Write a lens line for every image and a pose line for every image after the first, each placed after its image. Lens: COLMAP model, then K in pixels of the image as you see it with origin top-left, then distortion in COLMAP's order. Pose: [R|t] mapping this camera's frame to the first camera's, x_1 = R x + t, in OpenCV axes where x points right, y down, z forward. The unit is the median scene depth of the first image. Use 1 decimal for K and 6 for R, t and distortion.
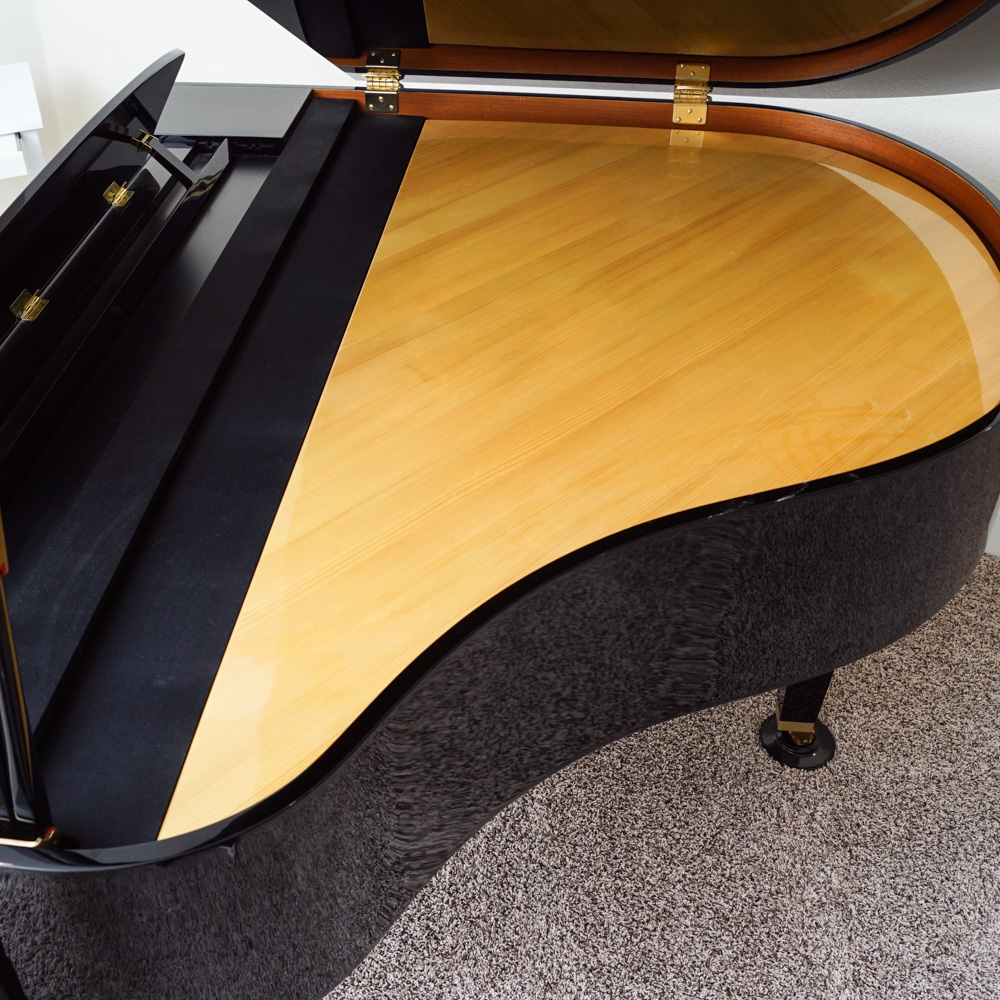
lens RADIAL K [[1164.1, 0, 500.0], [0, 1164.1, 500.0], [0, 0, 1]] dist [-0.082747, -0.026431]
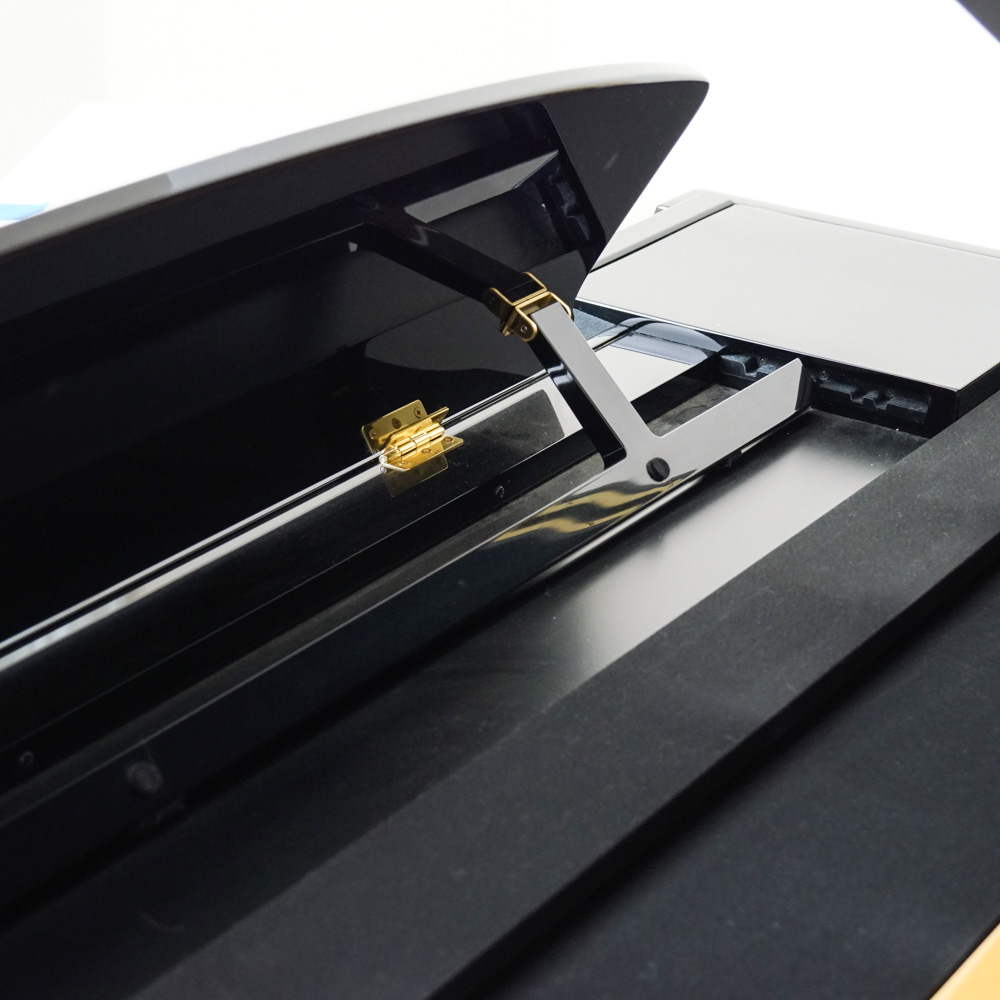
lens RADIAL K [[2459.3, 0, 500.0], [0, 2459.3, 500.0], [0, 0, 1]] dist [-0.656691, -0.000739]
pose [[0.872212, 0.194325, -0.448870, 0.009036], [-0.314708, 0.925471, -0.210863, -0.099504], [0.374440, 0.325180, 0.868362, 0.362474]]
